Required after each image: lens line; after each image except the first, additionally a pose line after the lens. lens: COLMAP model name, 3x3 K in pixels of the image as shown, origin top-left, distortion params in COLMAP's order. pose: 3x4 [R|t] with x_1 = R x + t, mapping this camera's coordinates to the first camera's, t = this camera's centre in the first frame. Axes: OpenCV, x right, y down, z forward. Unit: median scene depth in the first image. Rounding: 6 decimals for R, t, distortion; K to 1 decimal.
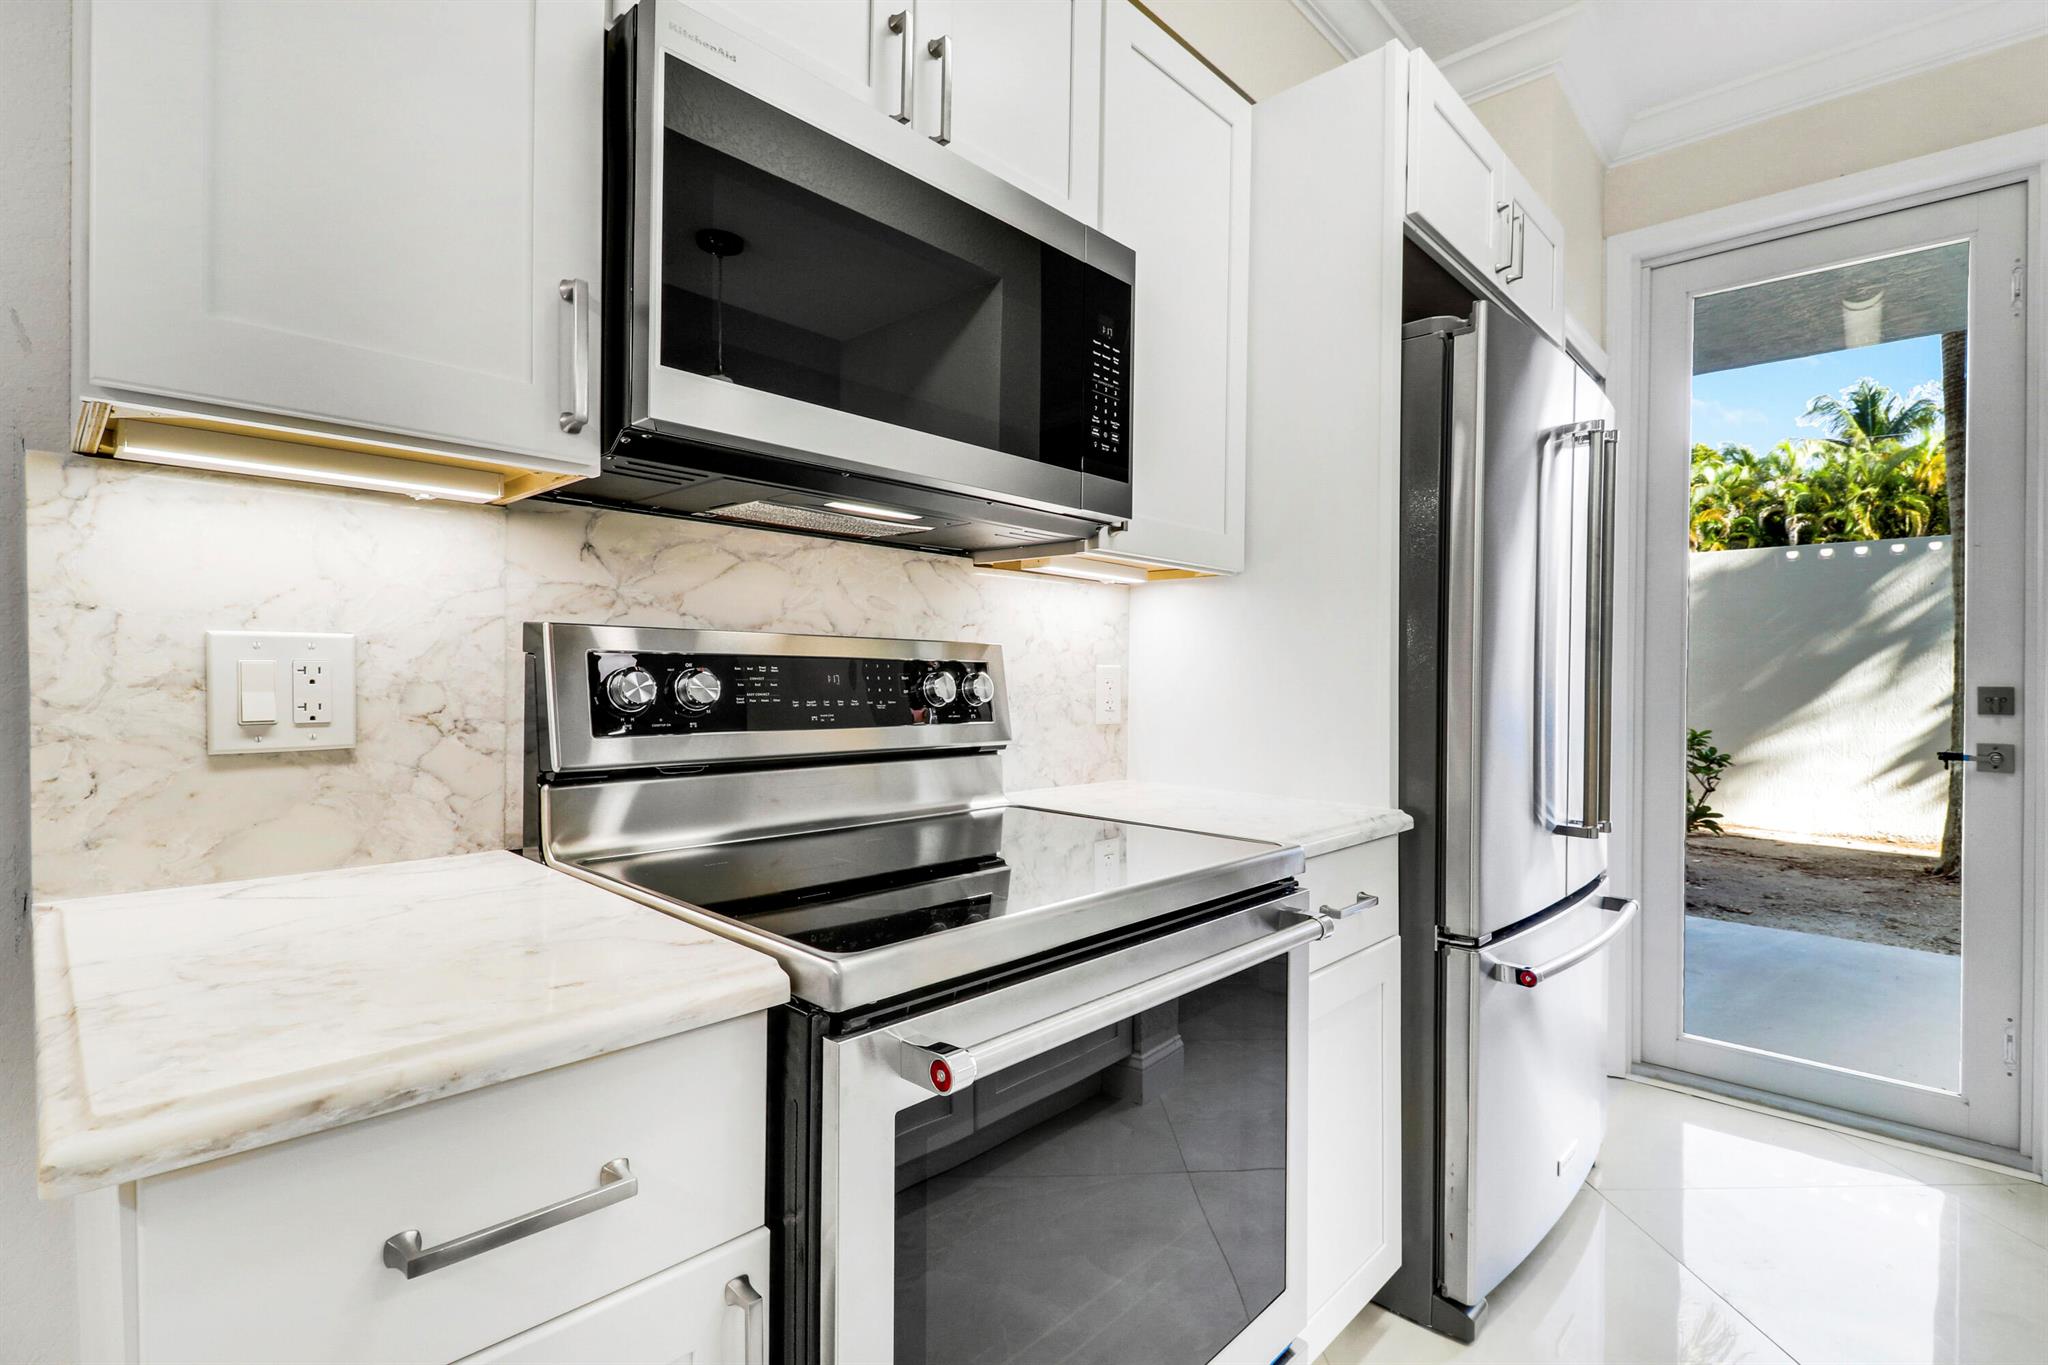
lens RADIAL K [[959.4, 0, 1022.3], [0, 959.4, 666.6], [0, 0, 1]] dist [0.013002, -0.005960]
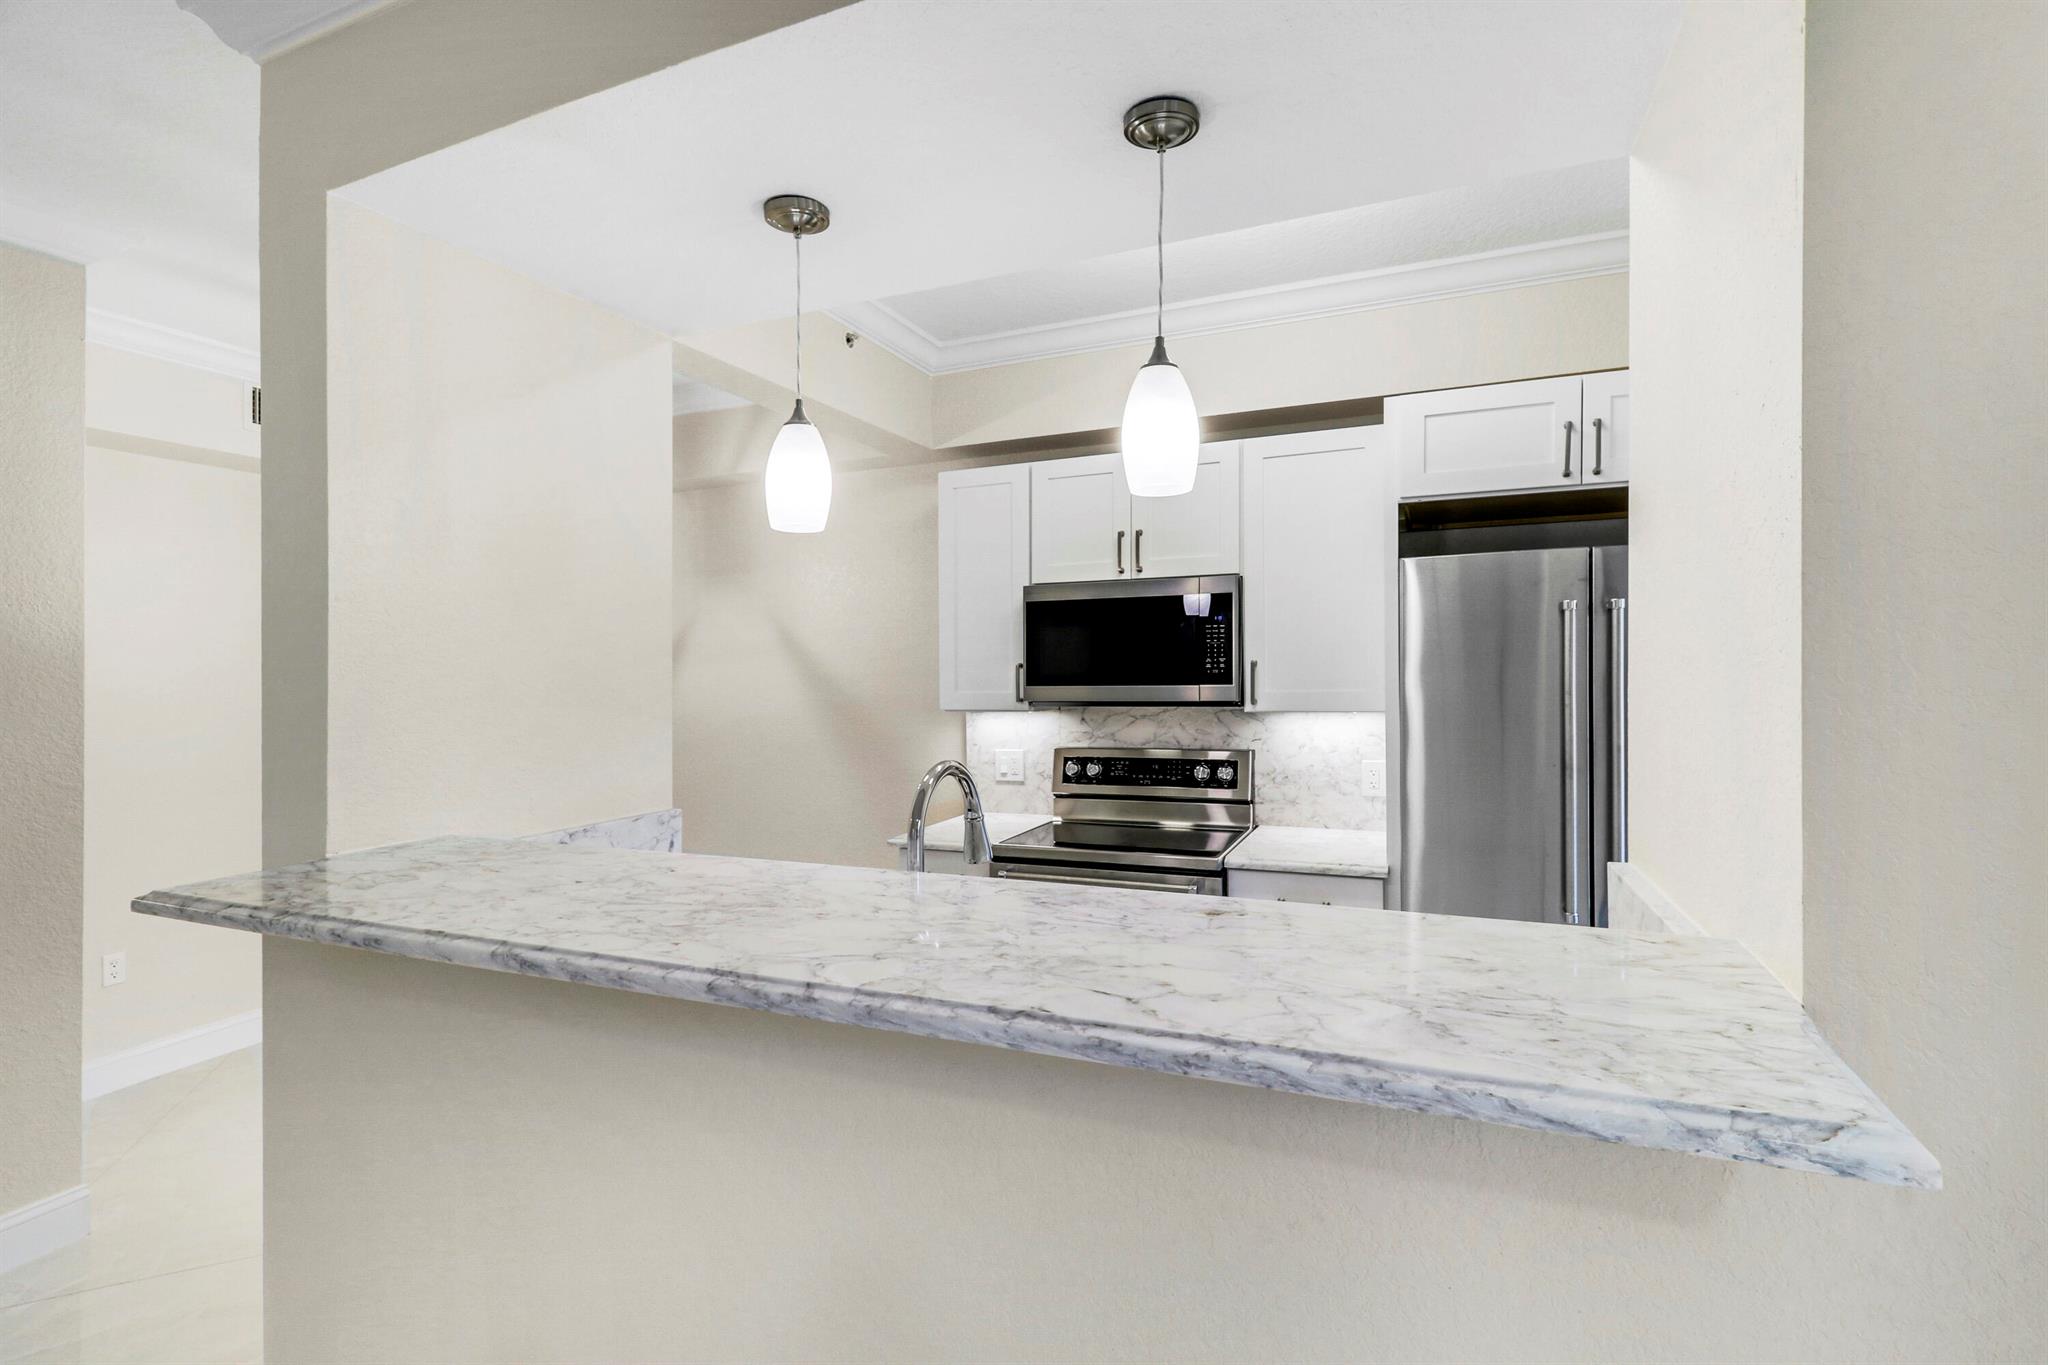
lens RADIAL K [[959.4, 0, 1036.4], [0, 959.4, 680.3], [0, 0, 1]] dist [0.013002, -0.005960]
pose [[0.364438, -0.012033, -0.931150, 2.014079], [0.026323, 0.999650, -0.002616, -0.213124], [0.930855, -0.023557, 0.364627, -0.198033]]
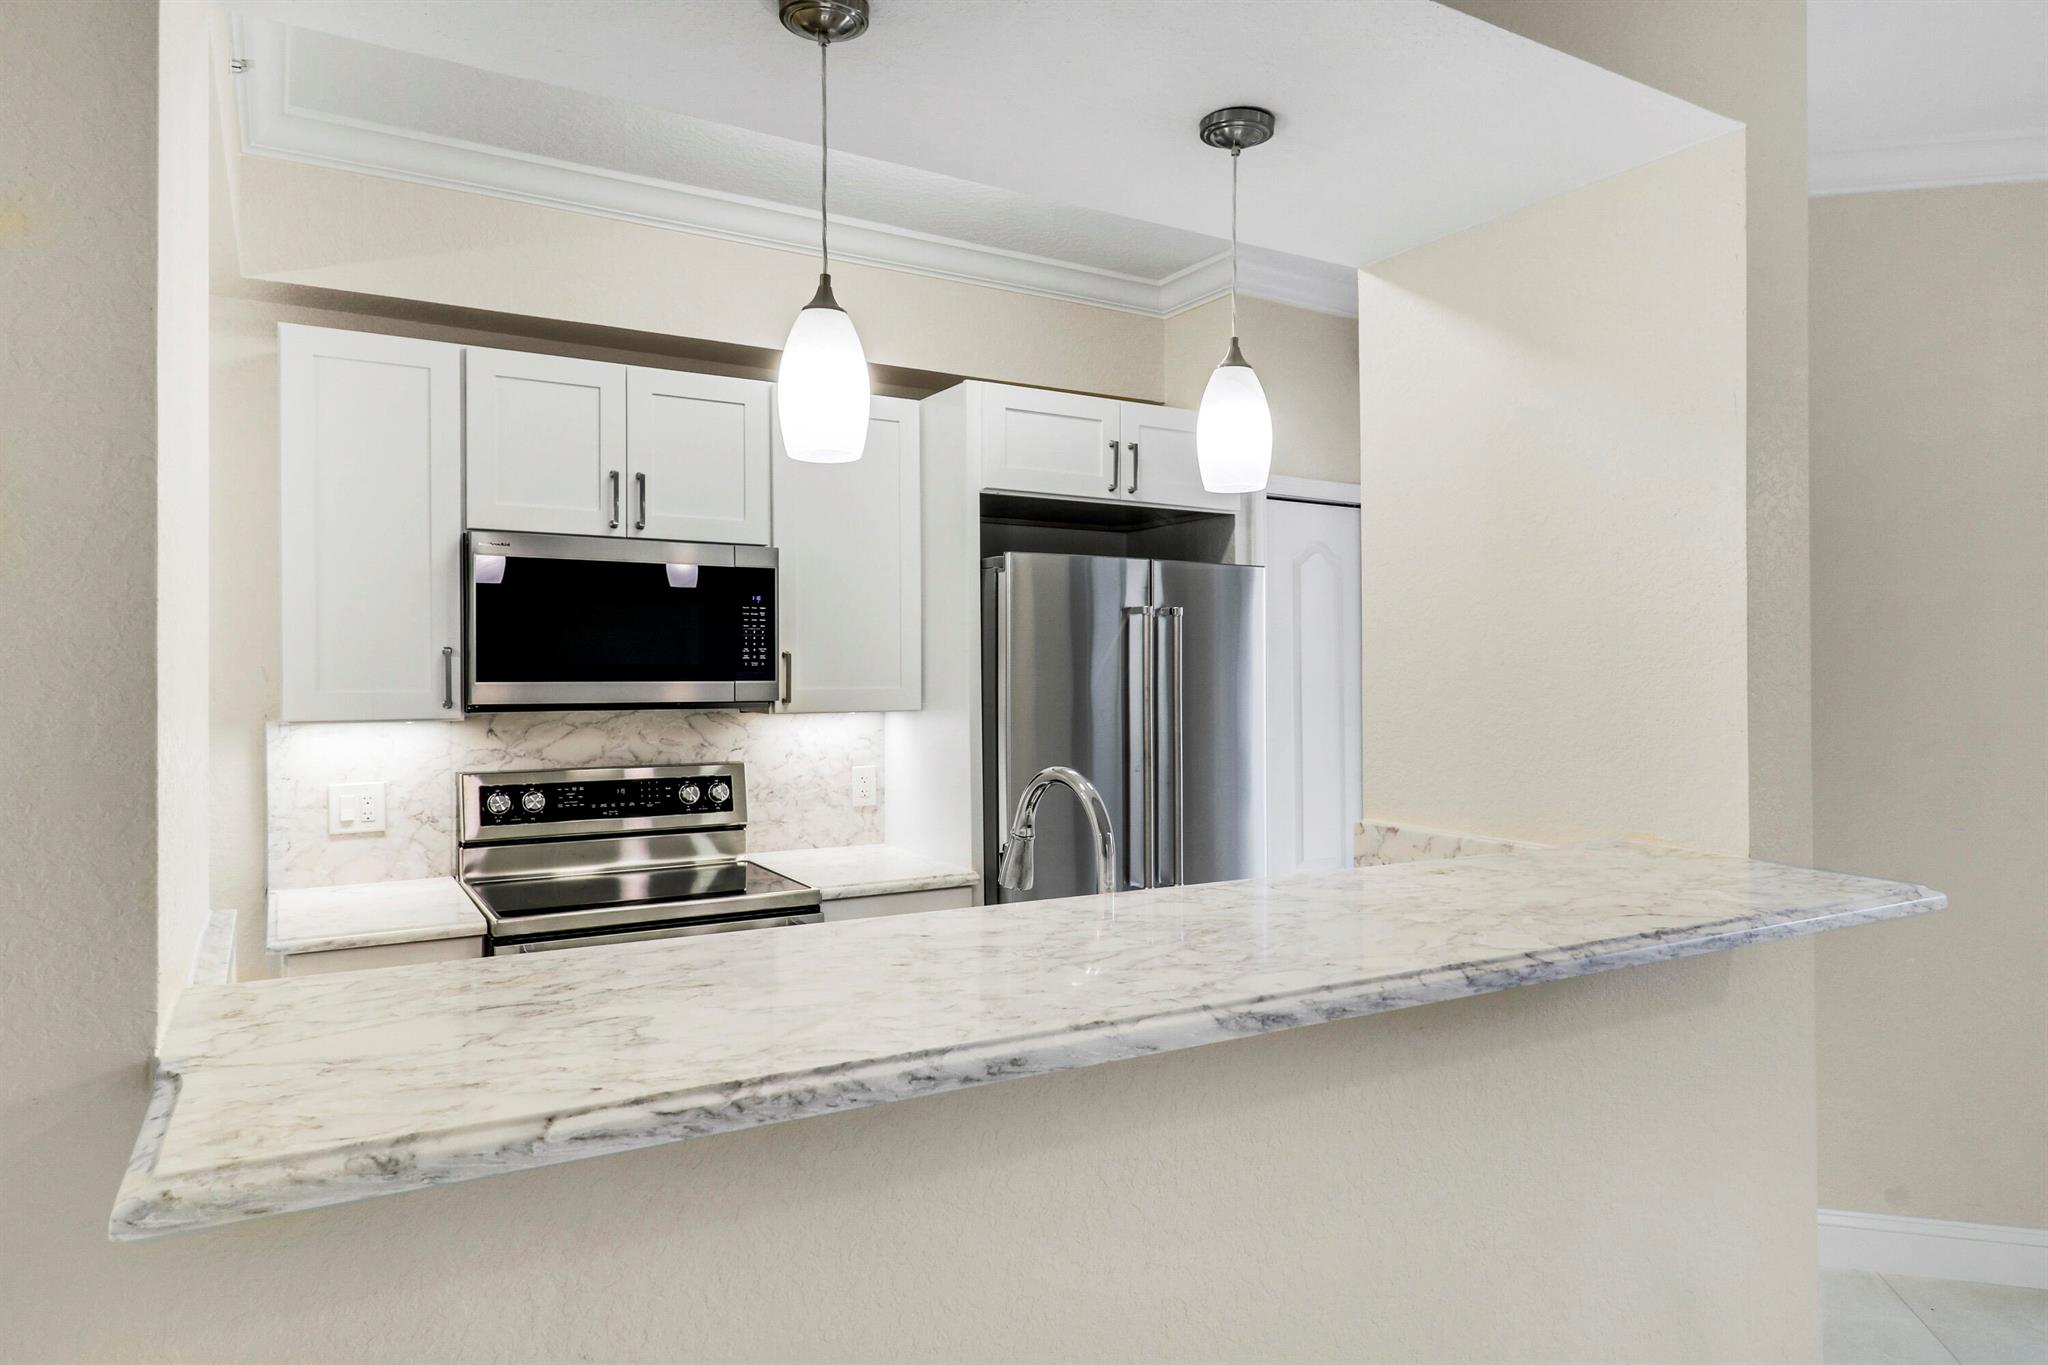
lens RADIAL K [[1241.2, 0, 1026.8], [0, 1241.2, 675.0], [0, 0, 1]] dist [0.021746, 0.003442]
pose [[0.962504, -0.009237, -0.271110, 1.213087], [0.012863, 0.999850, 0.011600, -0.229481], [0.270962, -0.014652, 0.962479, -1.105903]]
